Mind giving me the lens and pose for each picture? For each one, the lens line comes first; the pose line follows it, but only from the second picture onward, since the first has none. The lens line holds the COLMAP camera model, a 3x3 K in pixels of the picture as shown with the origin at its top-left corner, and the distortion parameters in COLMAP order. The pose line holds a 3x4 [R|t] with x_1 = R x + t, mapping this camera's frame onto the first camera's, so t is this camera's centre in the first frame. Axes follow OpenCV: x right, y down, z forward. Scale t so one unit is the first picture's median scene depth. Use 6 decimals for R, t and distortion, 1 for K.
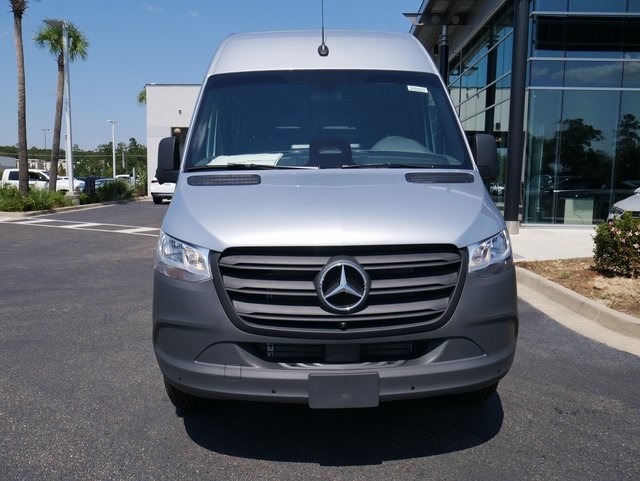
lens RADIAL K [[535.5, 0, 320.0], [0, 535.5, 240.5], [0, 0, 1]] dist [-0.032385, 0.009922]
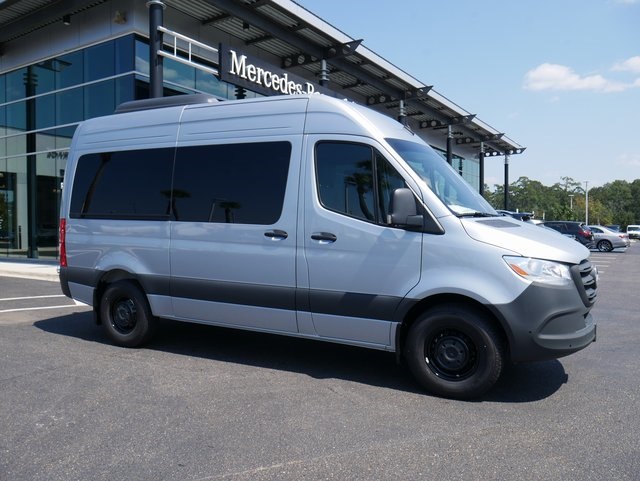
lens RADIAL K [[535.5, 0, 320.0], [0, 535.5, 240.5], [0, 0, 1]] dist [-0.032385, 0.009922]
pose [[0.498815, -0.037502, 0.865897, -1.689202], [0.105772, 0.994230, -0.017872, -0.091133], [-0.860230, 0.100503, 0.499903, 0.682675]]
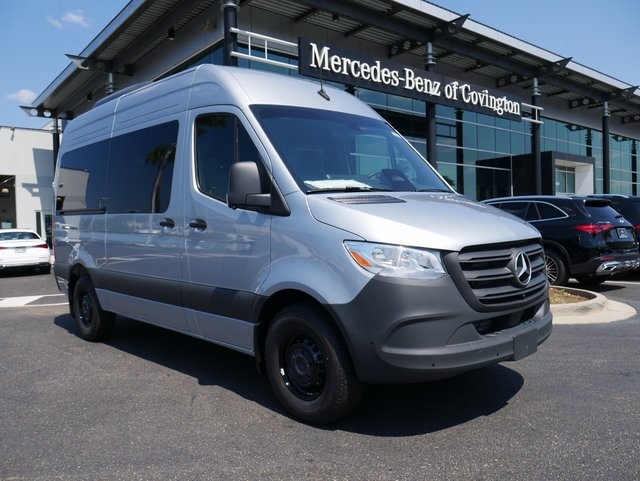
lens RADIAL K [[535.5, 0, 320.0], [0, 535.5, 240.5], [0, 0, 1]] dist [-0.032385, 0.009922]
pose [[0.746710, -0.048291, 0.663394, -1.003158], [0.110869, 0.992445, -0.052550, 0.021351], [-0.655845, 0.112790, 0.746422, 0.224407]]
